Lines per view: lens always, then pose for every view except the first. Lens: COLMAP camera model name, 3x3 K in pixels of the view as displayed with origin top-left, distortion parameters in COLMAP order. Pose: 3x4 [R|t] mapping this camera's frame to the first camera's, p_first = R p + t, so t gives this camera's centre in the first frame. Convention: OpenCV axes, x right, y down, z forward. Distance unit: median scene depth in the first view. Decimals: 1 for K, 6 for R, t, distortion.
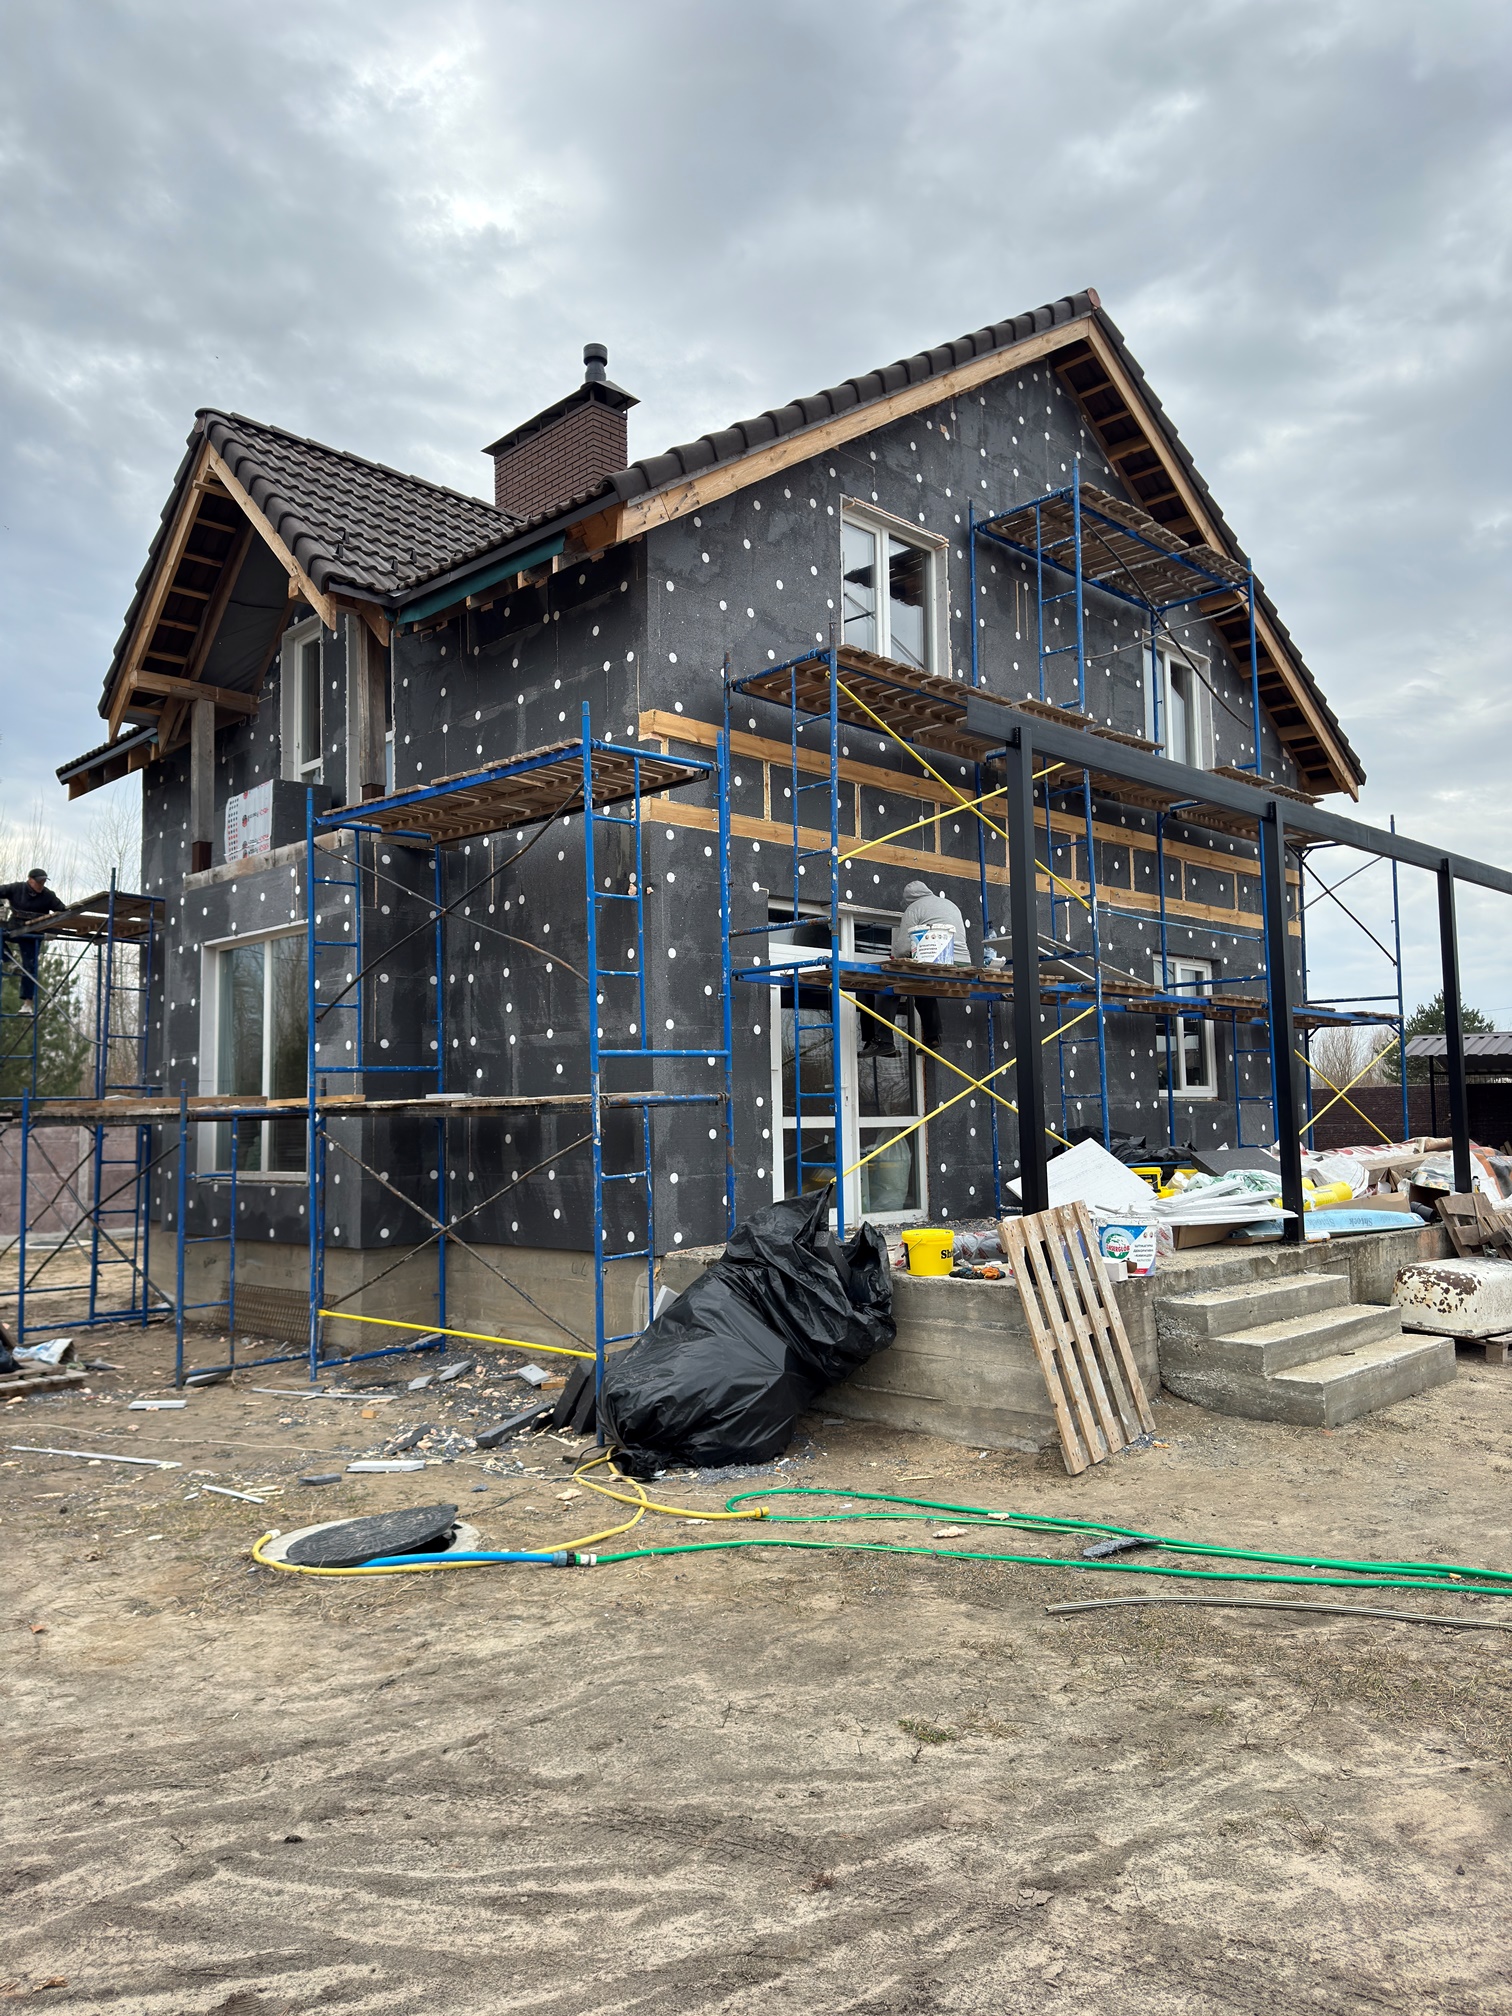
lens RADIAL K [[1427.1, 0, 756.0], [0, 1427.1, 1008.0], [0, 0, 1]] dist [0.173549, -0.263187]
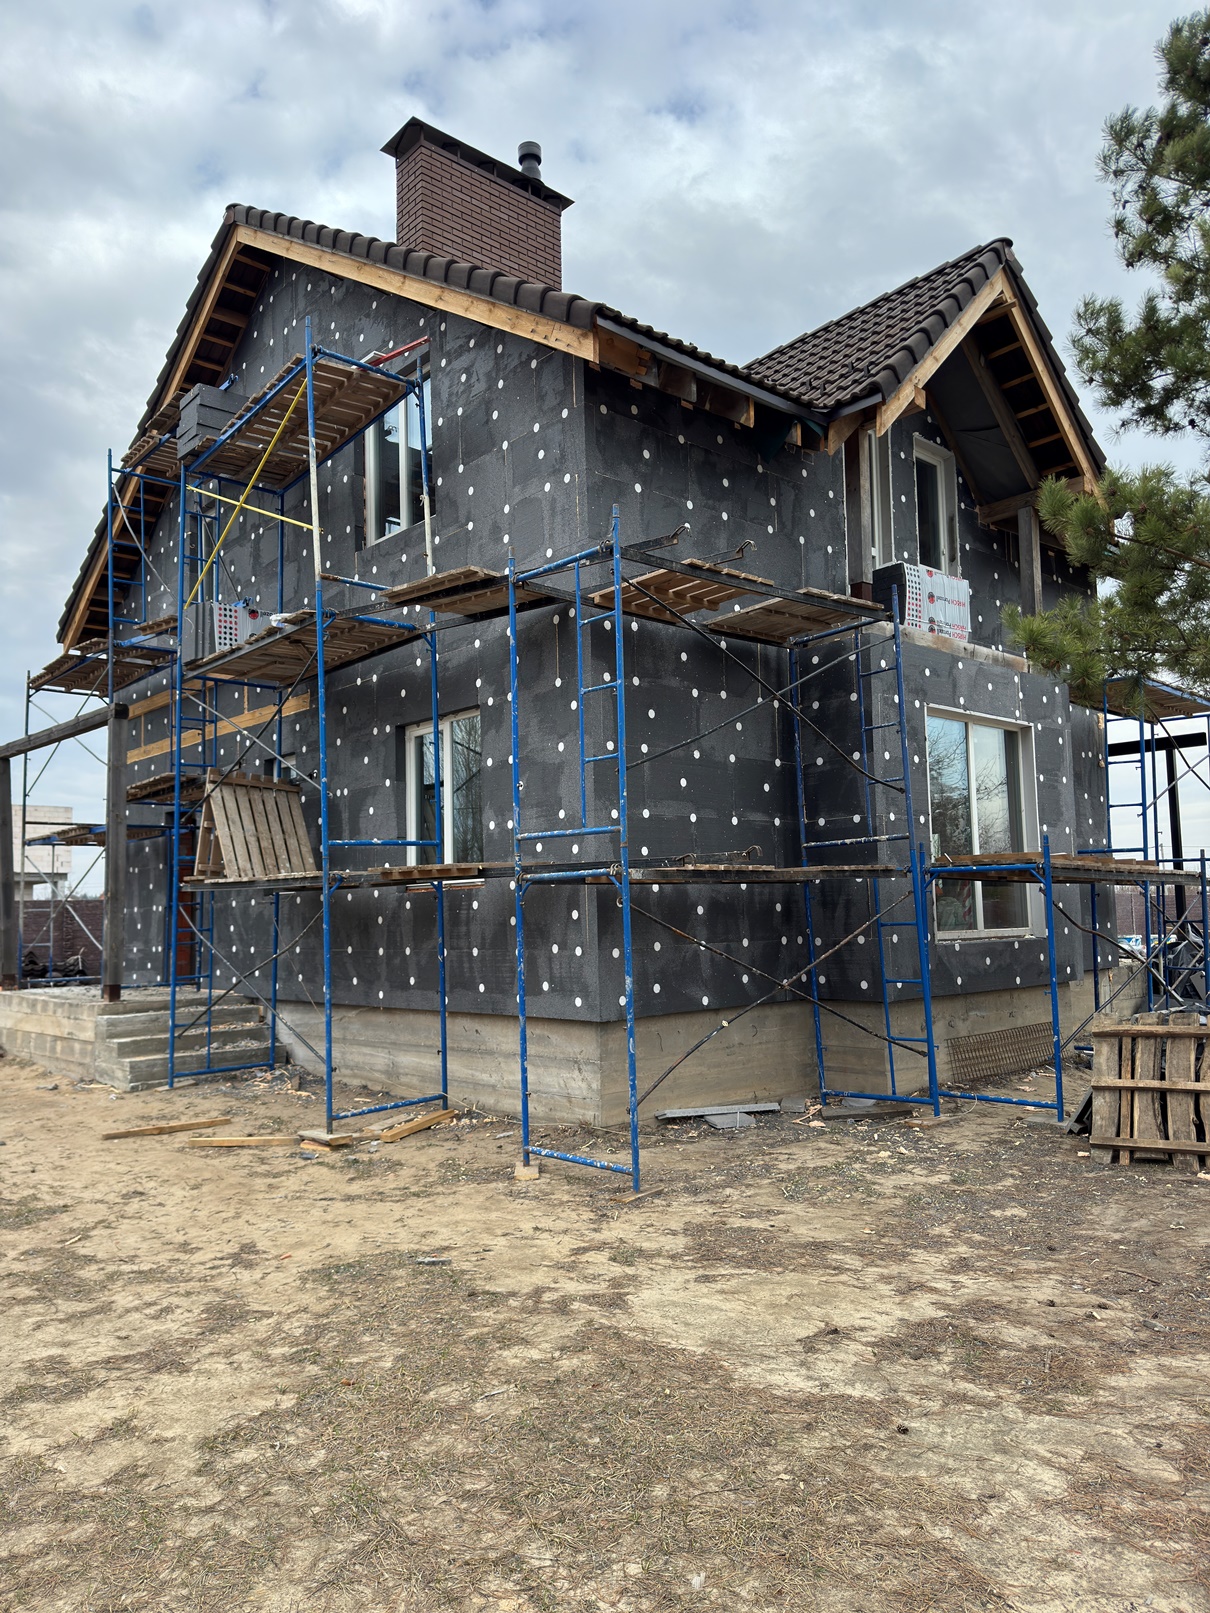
lens RADIAL K [[1088.9, 0, 608.9], [0, 1088.9, 839.4], [0, 0, 1]] dist [0.147275, -0.219929]
pose [[0.044130, 0.086719, 0.995255, -1.215374], [-0.058202, 0.994756, -0.084095, 0.133274], [-0.997329, -0.054215, 0.048946, 1.262551]]
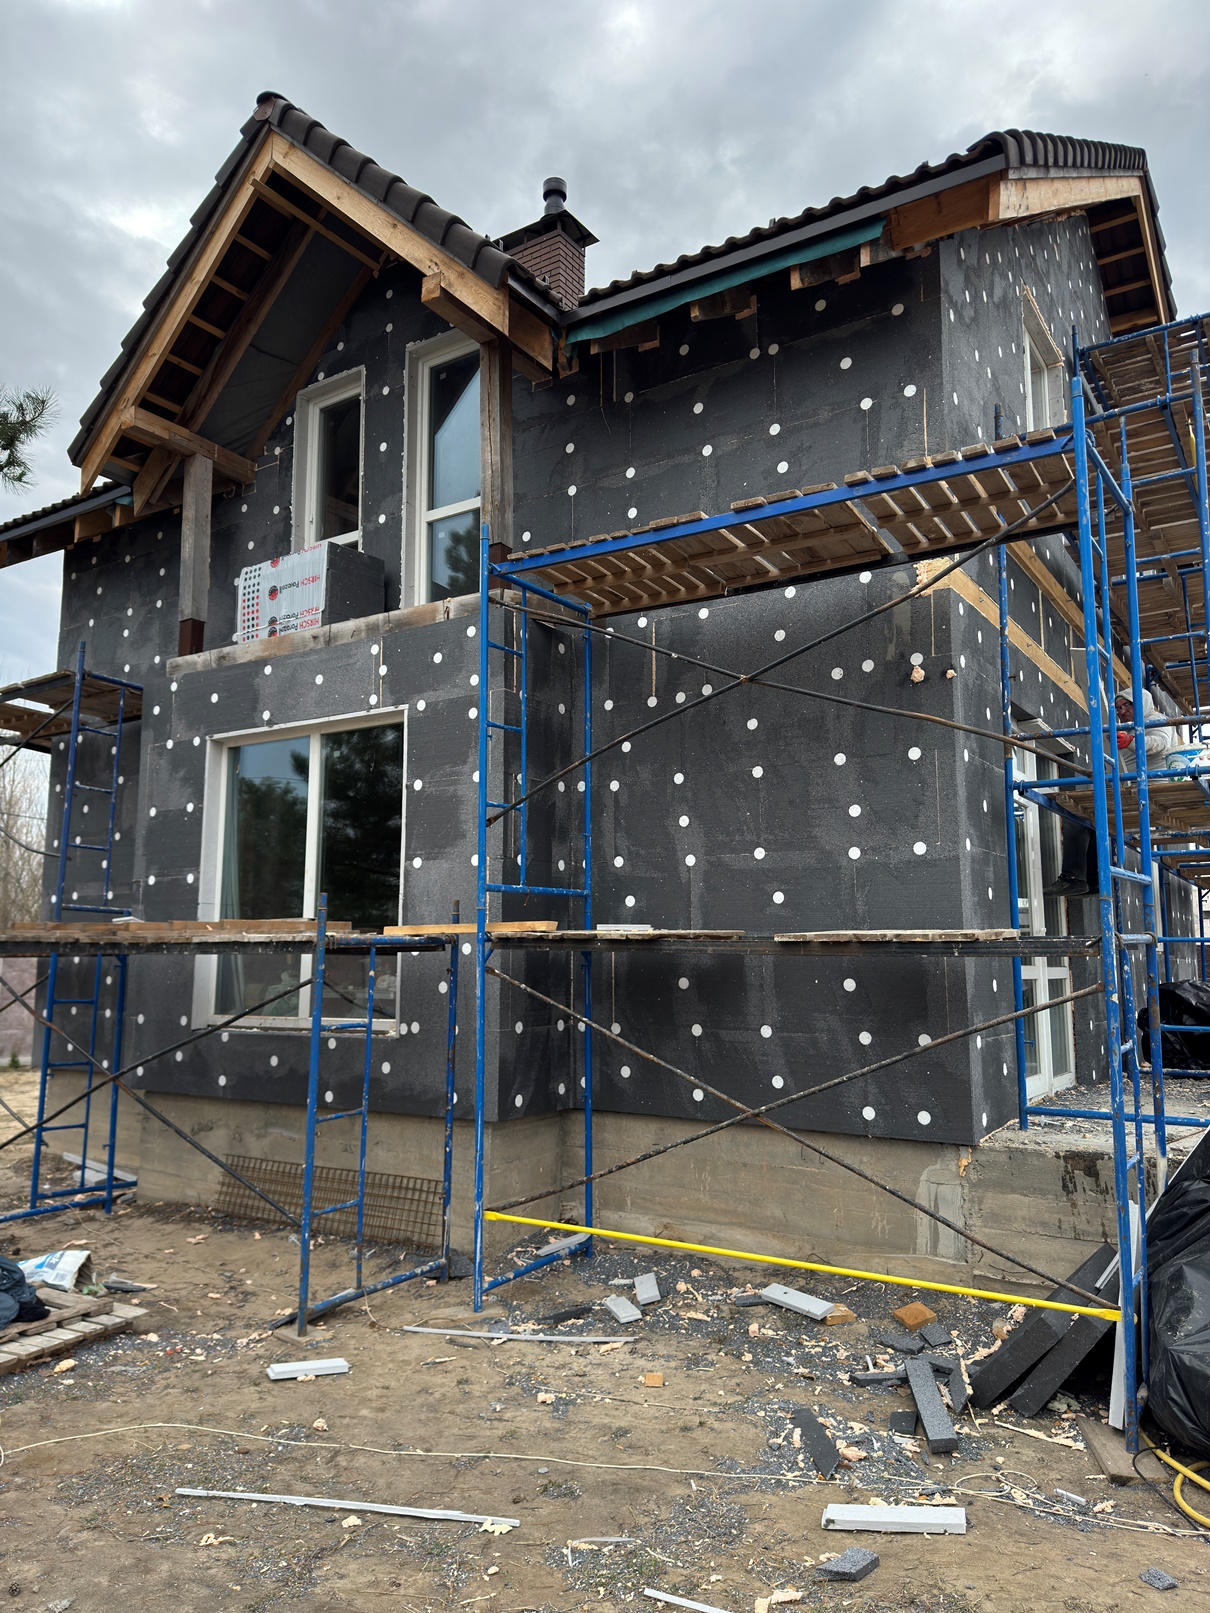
lens RADIAL K [[1132.8, 0, 602.8], [0, 1132.8, 818.3], [0, 0, 1]] dist [0.127598, -0.155023]
pose [[0.977924, 0.045618, 0.203918, -0.314744], [-0.035524, 0.997968, -0.052890, 0.030557], [-0.205917, 0.044478, 0.977558, 0.343485]]
